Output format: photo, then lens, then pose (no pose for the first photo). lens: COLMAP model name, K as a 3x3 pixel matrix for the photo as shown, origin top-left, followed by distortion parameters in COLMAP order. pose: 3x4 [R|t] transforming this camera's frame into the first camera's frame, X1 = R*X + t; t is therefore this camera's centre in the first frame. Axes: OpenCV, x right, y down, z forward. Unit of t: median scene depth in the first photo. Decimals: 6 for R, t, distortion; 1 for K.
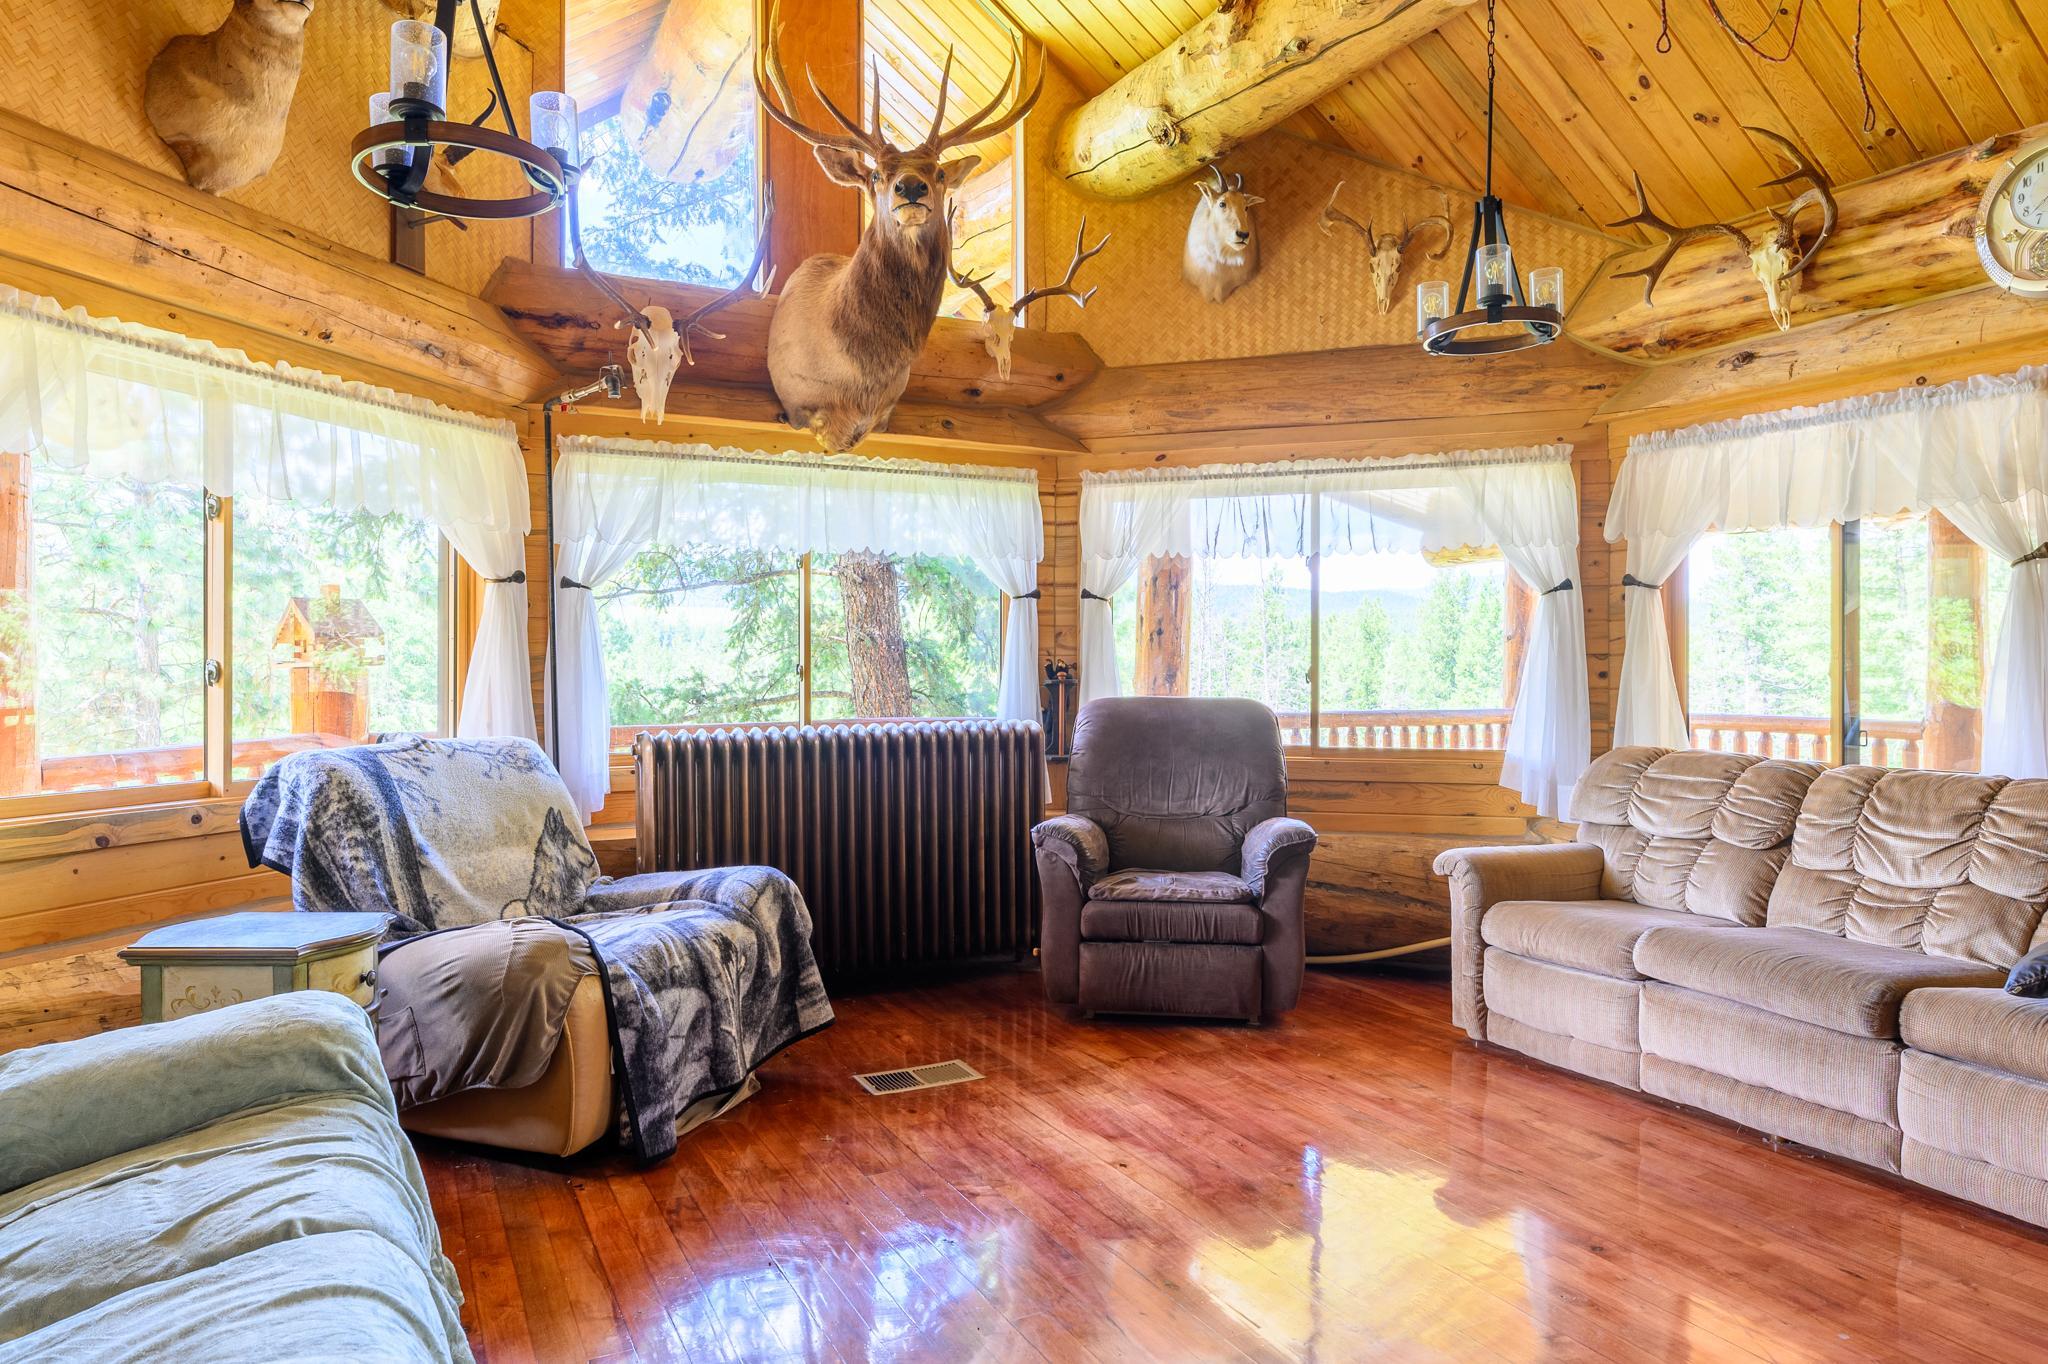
lens RADIAL K [[1246.8, 0, 1009.2], [0, 1246.8, 681.2], [0, 0, 1]] dist [-0.003976, 0.003115]
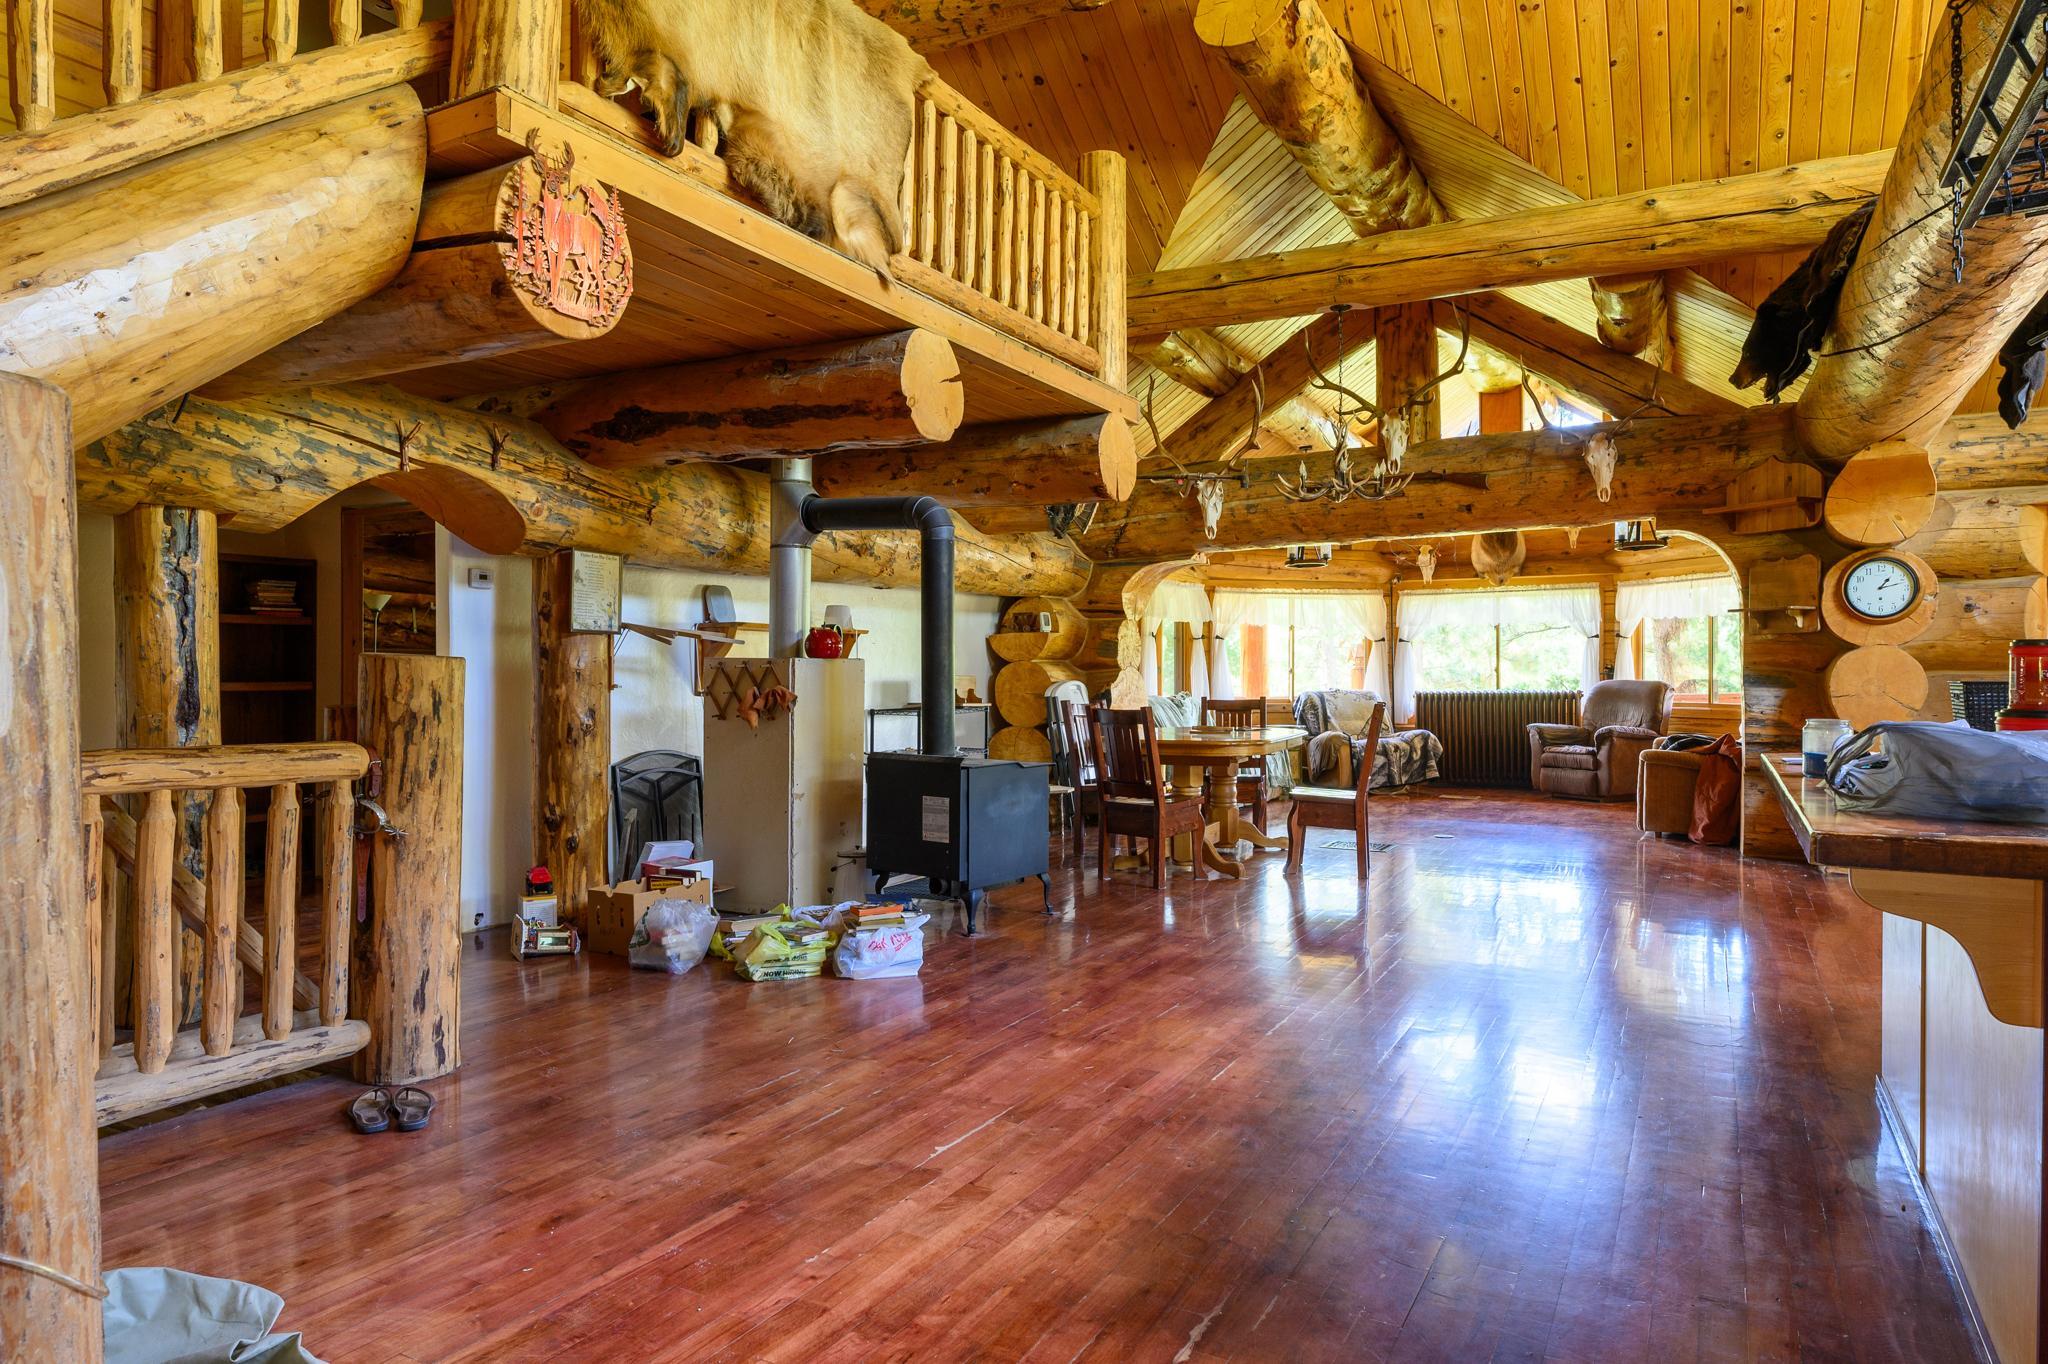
lens RADIAL K [[1246.8, 0, 1013.7], [0, 1246.8, 682.4], [0, 0, 1]] dist [-0.003976, 0.003115]
pose [[0.556212, 0.003360, -0.831034, 1.745863], [-0.003648, 0.999992, 0.001602, 0.021634], [0.831033, 0.002141, 0.556220, -1.548068]]
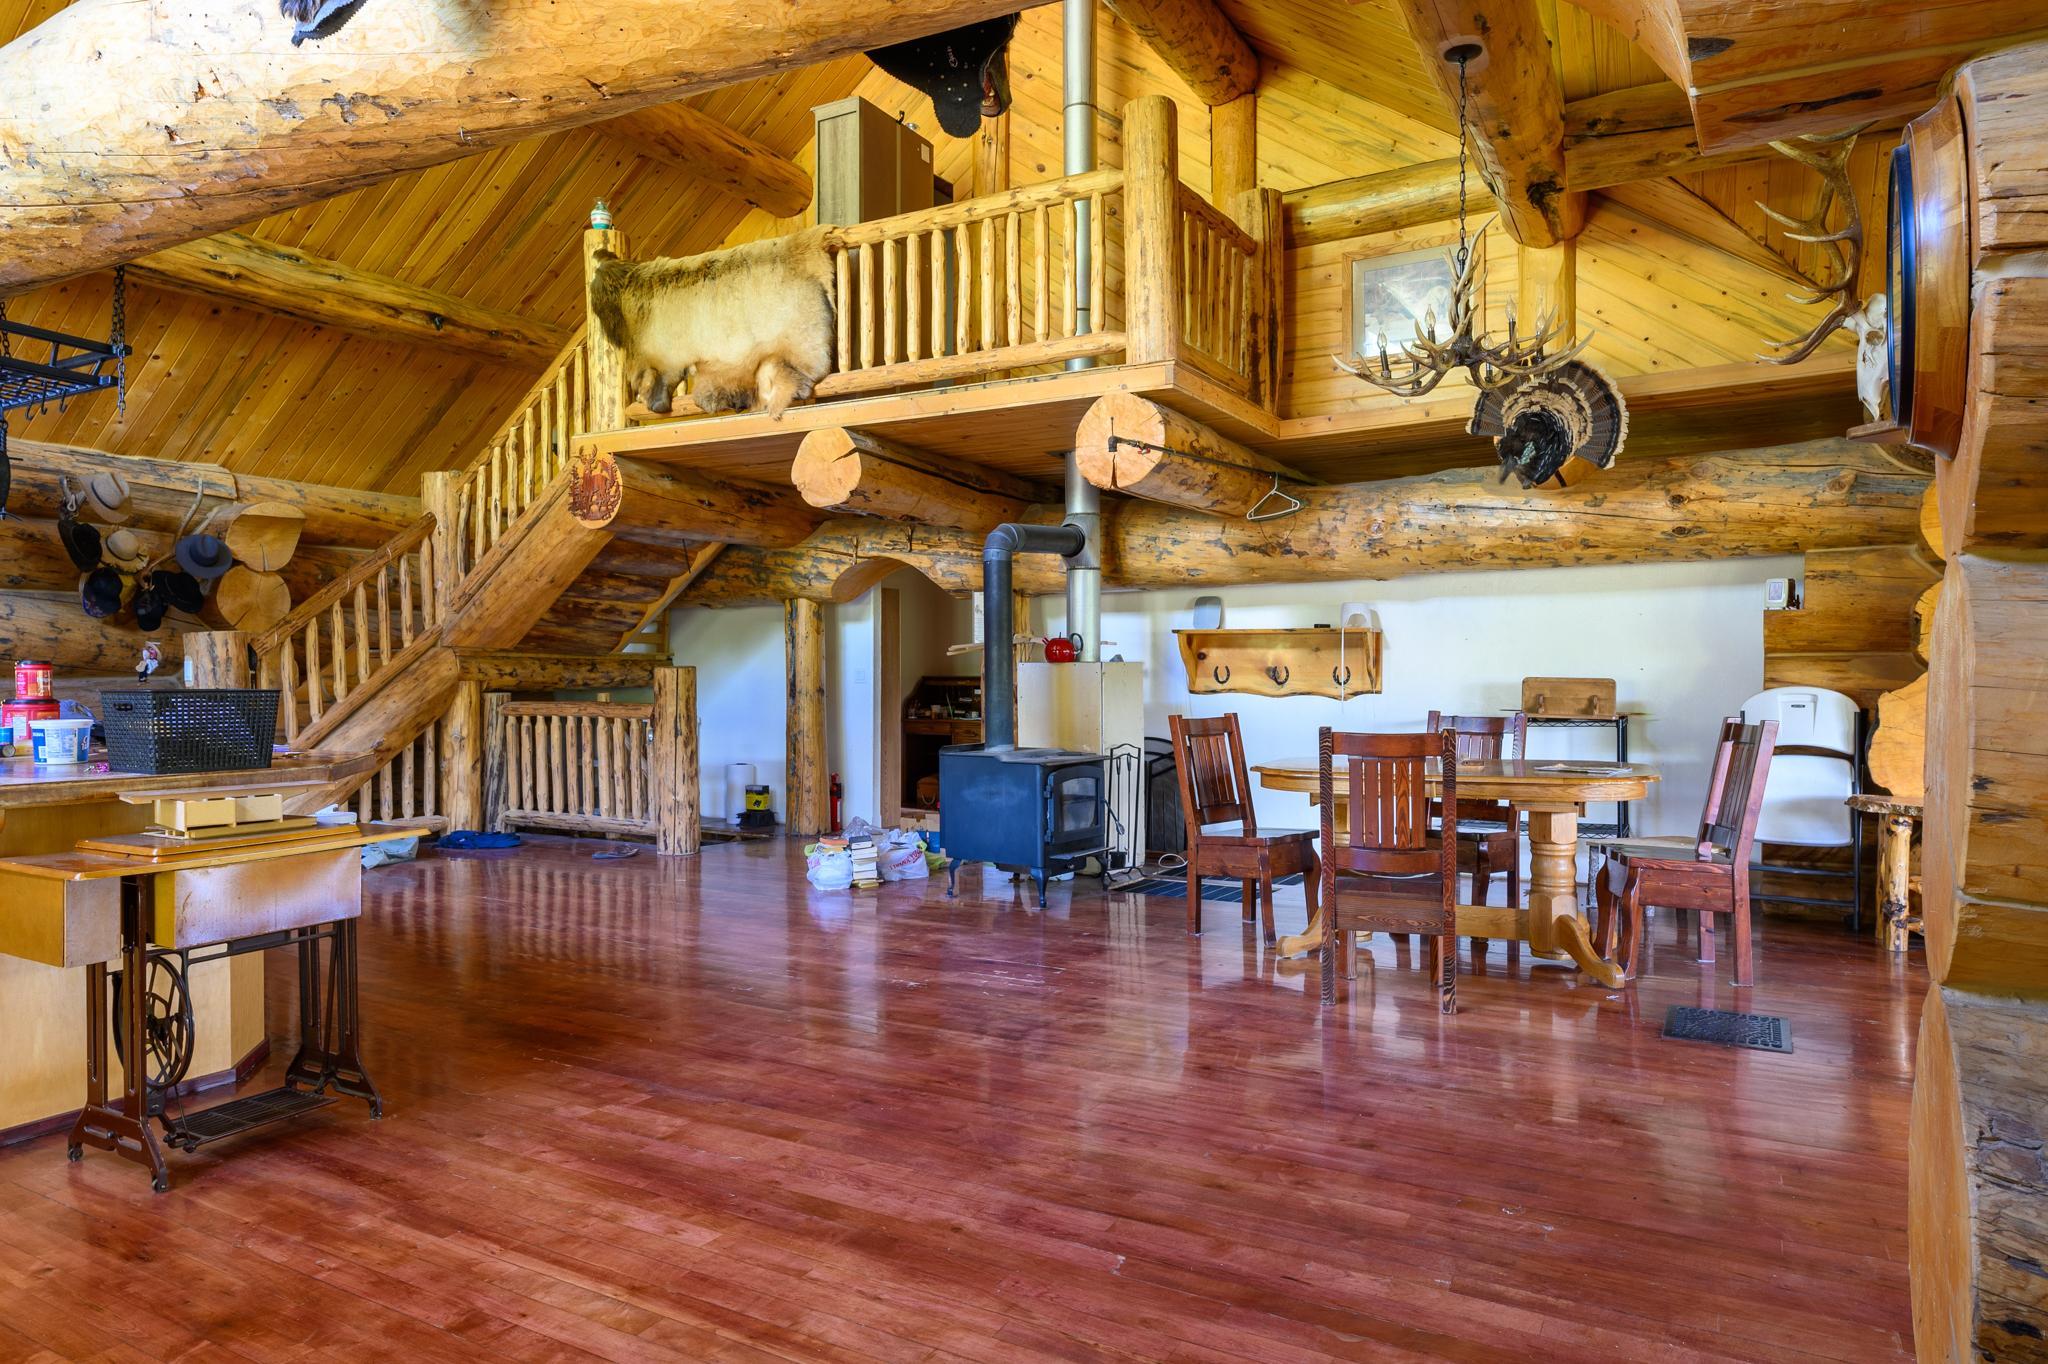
lens RADIAL K [[1246.8, 0, 1015.8], [0, 1246.8, 682.0], [0, 0, 1]] dist [-0.003976, 0.003115]
pose [[-0.838771, 0.003322, -0.544474, 1.395340], [-0.004151, 0.999913, 0.012496, 0.002137], [0.544469, 0.012741, -0.838684, 0.587783]]
